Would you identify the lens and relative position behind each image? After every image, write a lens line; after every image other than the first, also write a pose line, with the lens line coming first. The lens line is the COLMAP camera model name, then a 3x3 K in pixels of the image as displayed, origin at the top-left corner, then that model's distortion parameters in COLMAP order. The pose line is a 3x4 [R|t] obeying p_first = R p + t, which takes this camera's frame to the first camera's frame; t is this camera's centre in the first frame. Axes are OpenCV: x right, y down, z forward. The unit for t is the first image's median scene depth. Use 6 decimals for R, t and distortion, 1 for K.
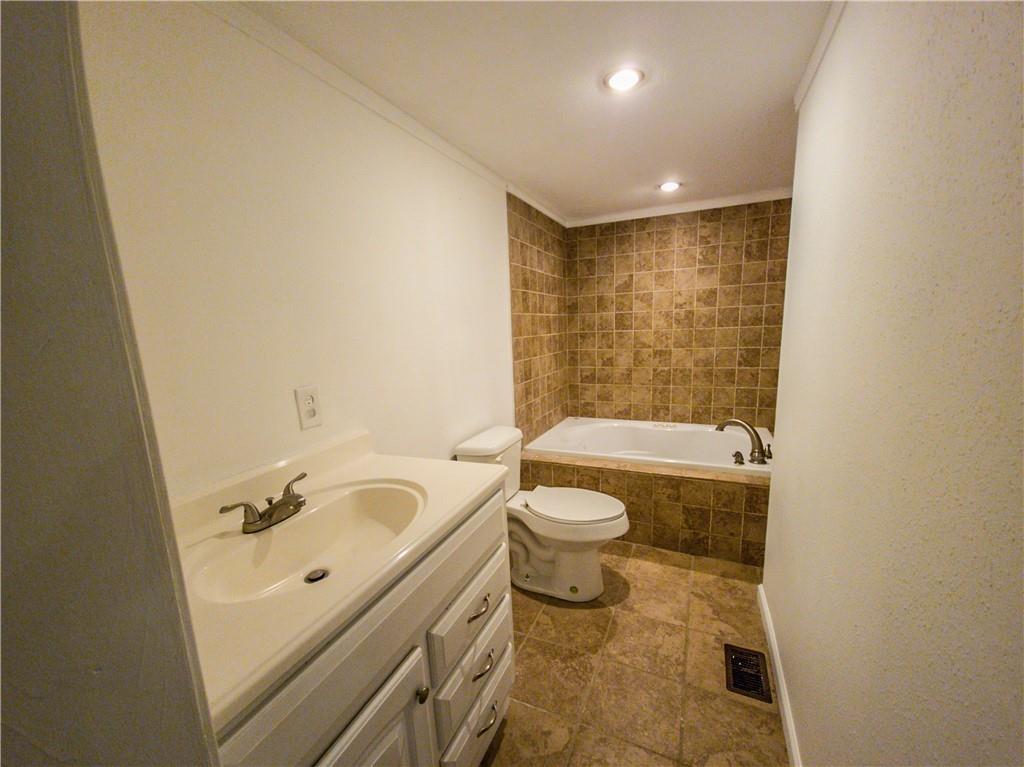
lens RADIAL K [[413.4, 0, 505.0], [0, 413.4, 388.7], [0, 0, 1]] dist [0.003304, 0.000148]
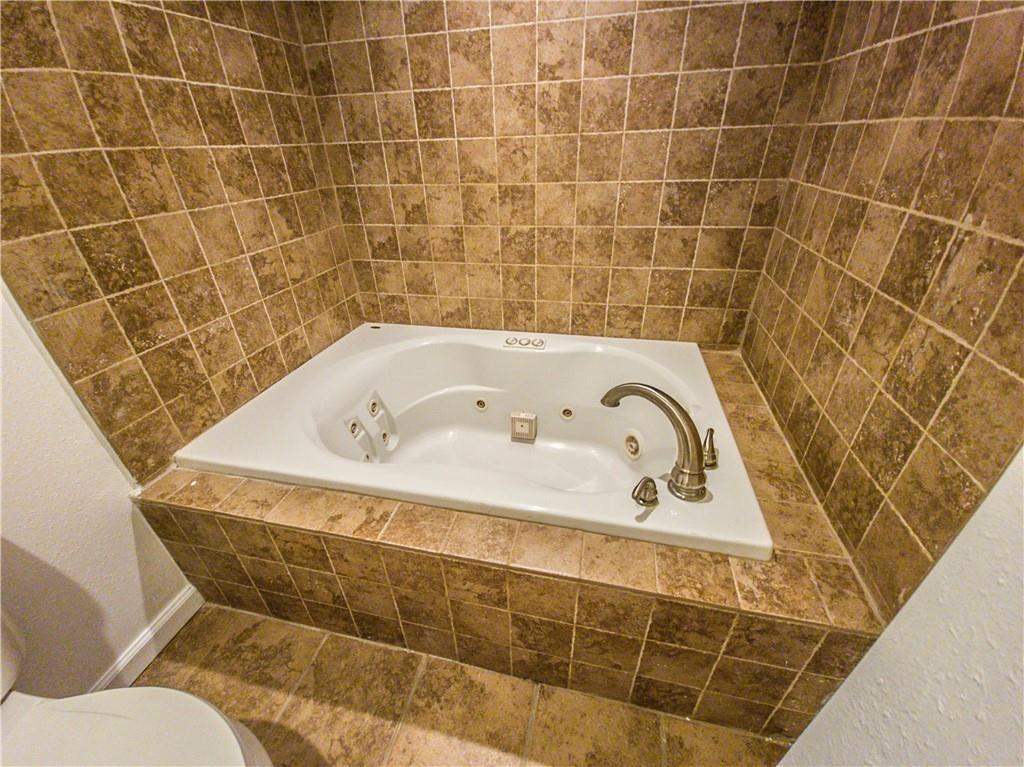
lens RADIAL K [[413.4, 0, 514.7], [0, 413.4, 385.9], [0, 0, 1]] dist [0.003304, 0.000148]
pose [[0.974961, -0.105639, 0.195681, 0.261842], [0.026483, 0.928854, 0.369497, -0.056707], [-0.220792, -0.355063, 0.908395, 0.492009]]
